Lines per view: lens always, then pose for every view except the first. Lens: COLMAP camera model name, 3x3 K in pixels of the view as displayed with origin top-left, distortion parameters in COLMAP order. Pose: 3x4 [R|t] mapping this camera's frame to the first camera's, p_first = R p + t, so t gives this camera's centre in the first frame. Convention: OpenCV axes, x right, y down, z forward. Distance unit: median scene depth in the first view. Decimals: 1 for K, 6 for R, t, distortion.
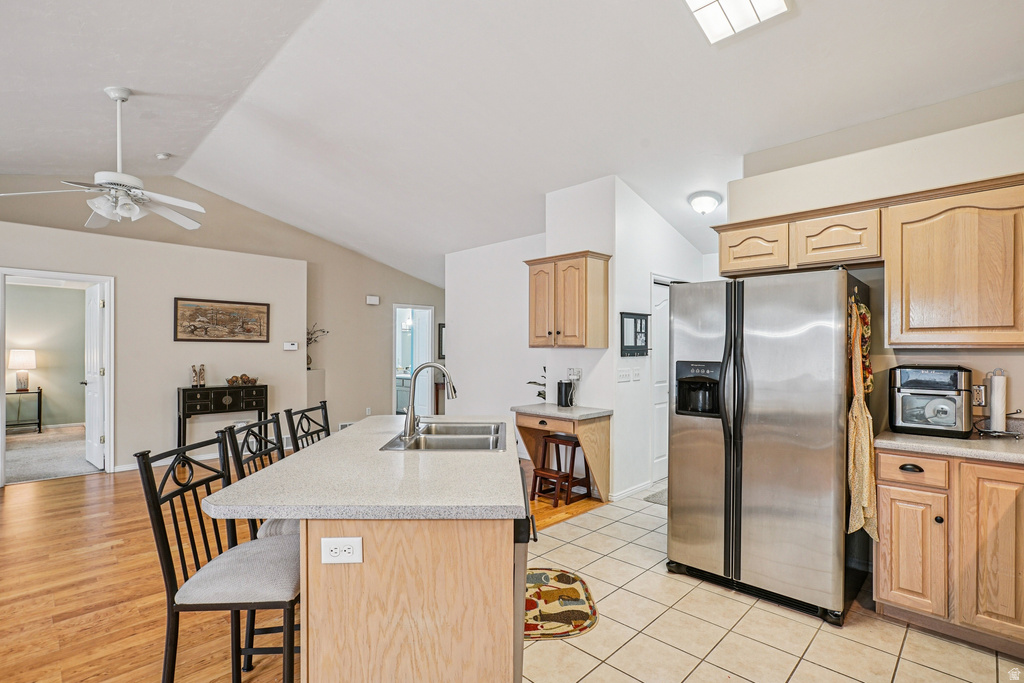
lens RADIAL K [[487.3, 0, 519.8], [0, 487.3, 344.1], [0, 0, 1]] dist [-0.045436, 0.023093]
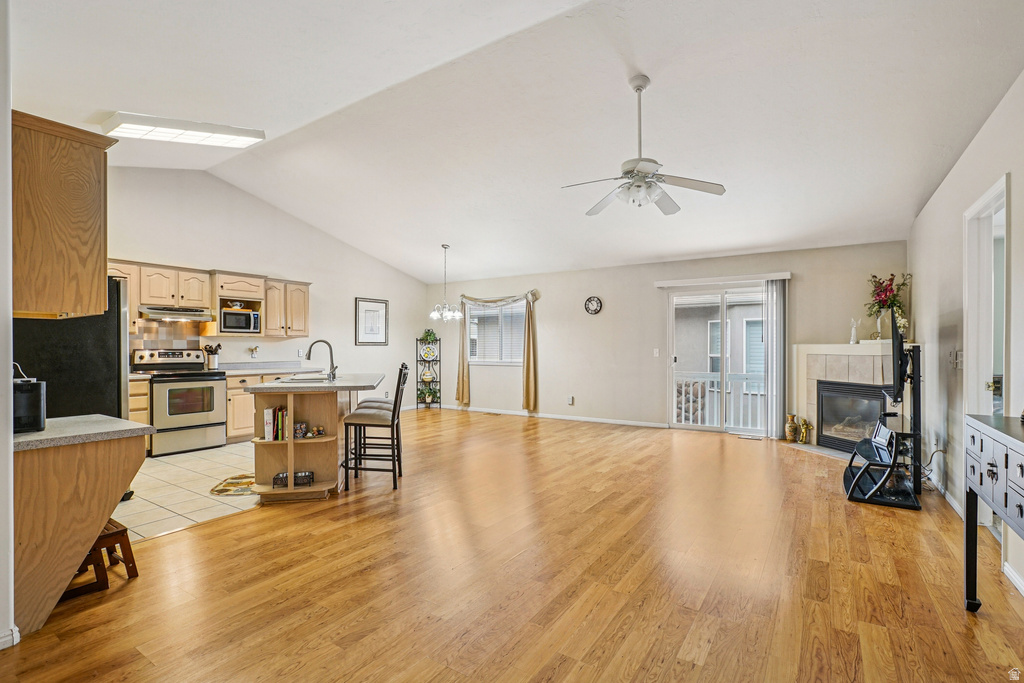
lens RADIAL K [[480.6, 0, 517.4], [0, 480.6, 344.7], [0, 0, 1]] dist [-0.047826, 0.023930]
pose [[-0.981462, -0.001273, -0.191653, -0.331073], [0.001995, 0.999856, -0.016857, 0.052282], [0.191647, -0.016927, -0.981318, 1.705887]]
